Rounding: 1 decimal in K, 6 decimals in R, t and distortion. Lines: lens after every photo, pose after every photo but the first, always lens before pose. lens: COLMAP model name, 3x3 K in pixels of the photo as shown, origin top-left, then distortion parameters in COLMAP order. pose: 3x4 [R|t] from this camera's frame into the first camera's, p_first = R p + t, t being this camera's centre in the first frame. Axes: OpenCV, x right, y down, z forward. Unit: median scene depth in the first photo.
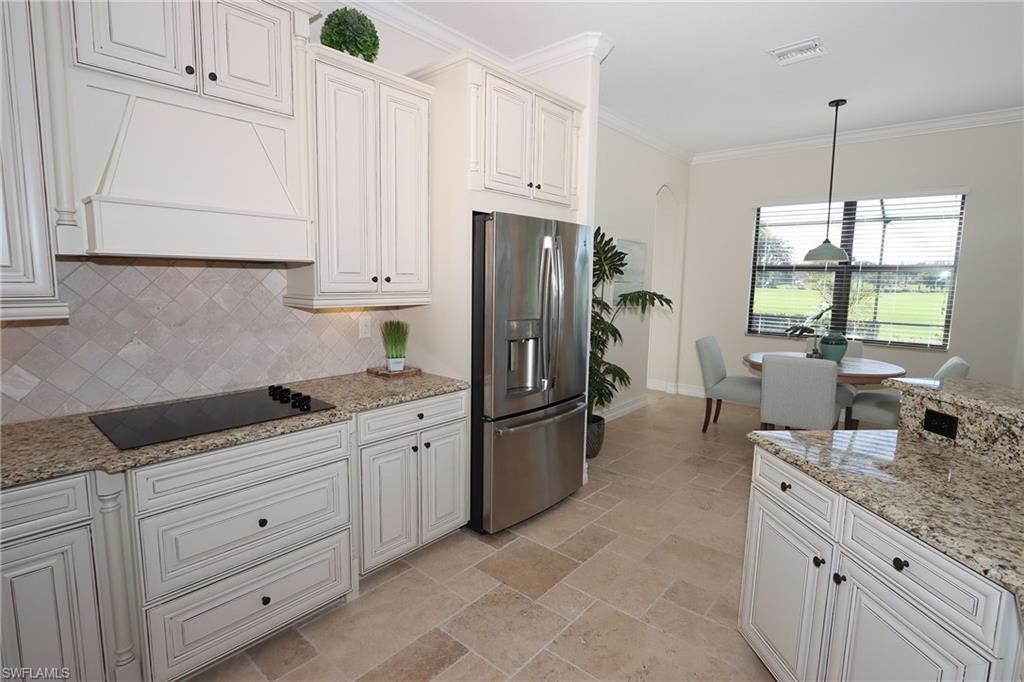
lens RADIAL K [[492.9, 0, 506.6], [0, 492.9, 339.6], [0, 0, 1]] dist [-0.001136, -0.000286]
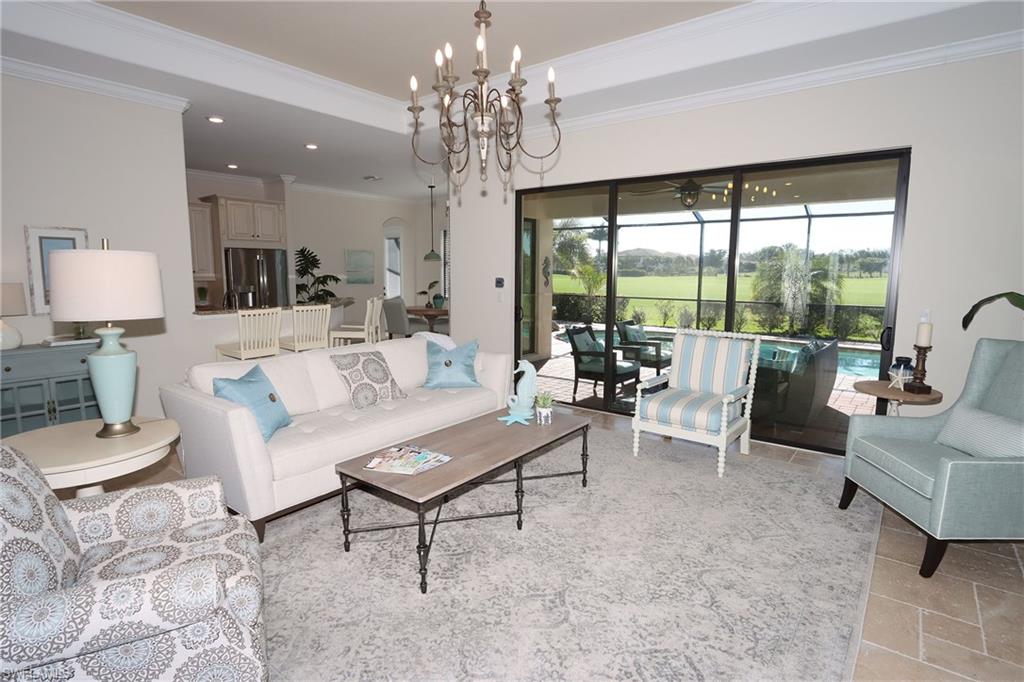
lens RADIAL K [[534.6, 0, 507.8], [0, 534.6, 336.1], [0, 0, 1]] dist [-0.014154, -0.000162]
pose [[0.998295, -0.014230, 0.056606, 1.115698], [0.014302, 0.999897, -0.000876, 0.223366], [-0.056588, 0.001684, 0.998396, -1.742729]]
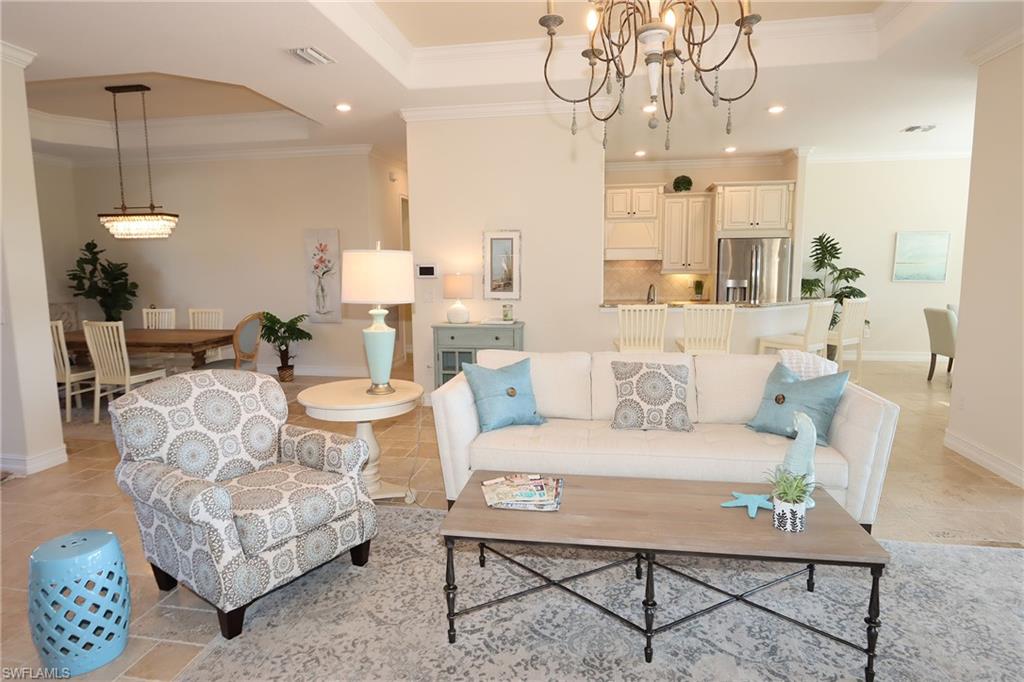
lens RADIAL K [[577.8, 0, 495.9], [0, 577.8, 338.6], [0, 0, 1]] dist [0.001259, 0.000455]
pose [[0.525144, 0.092953, -0.845922, 1.608744], [-0.090837, 0.994461, 0.052884, 0.179246], [0.846151, 0.049069, 0.530679, -1.329220]]
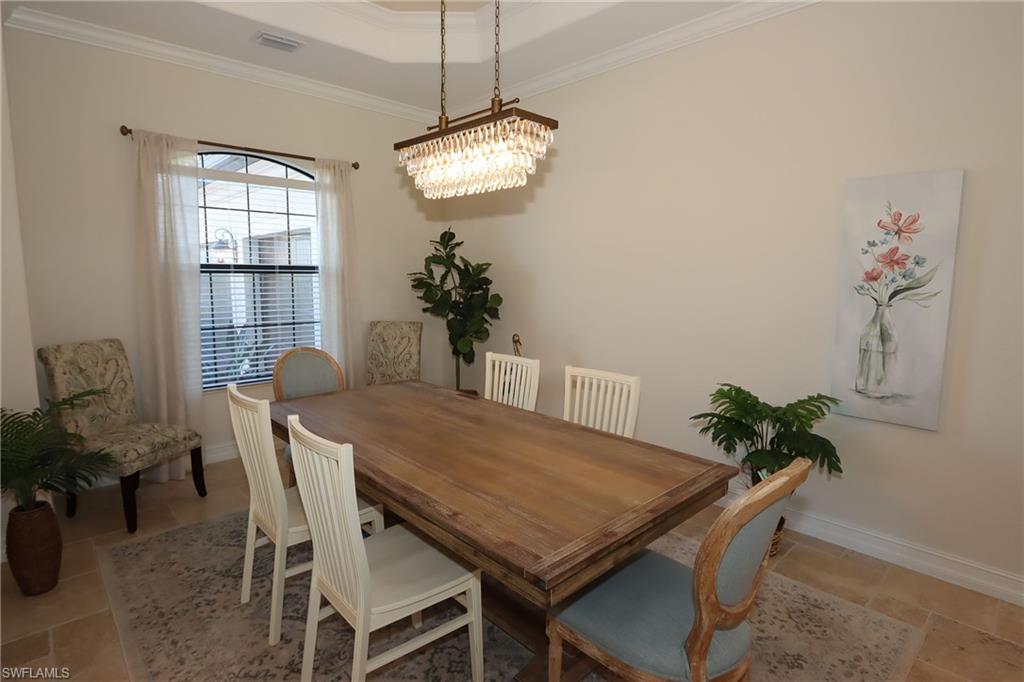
lens RADIAL K [[534.6, 0, 507.8], [0, 534.6, 336.1], [0, 0, 1]] dist [-0.014154, -0.000162]
pose [[-0.074511, 0.106596, -0.991507, 0.041477], [-0.133043, 0.984319, 0.115821, 0.150805], [0.988305, 0.140543, -0.059160, -1.208254]]
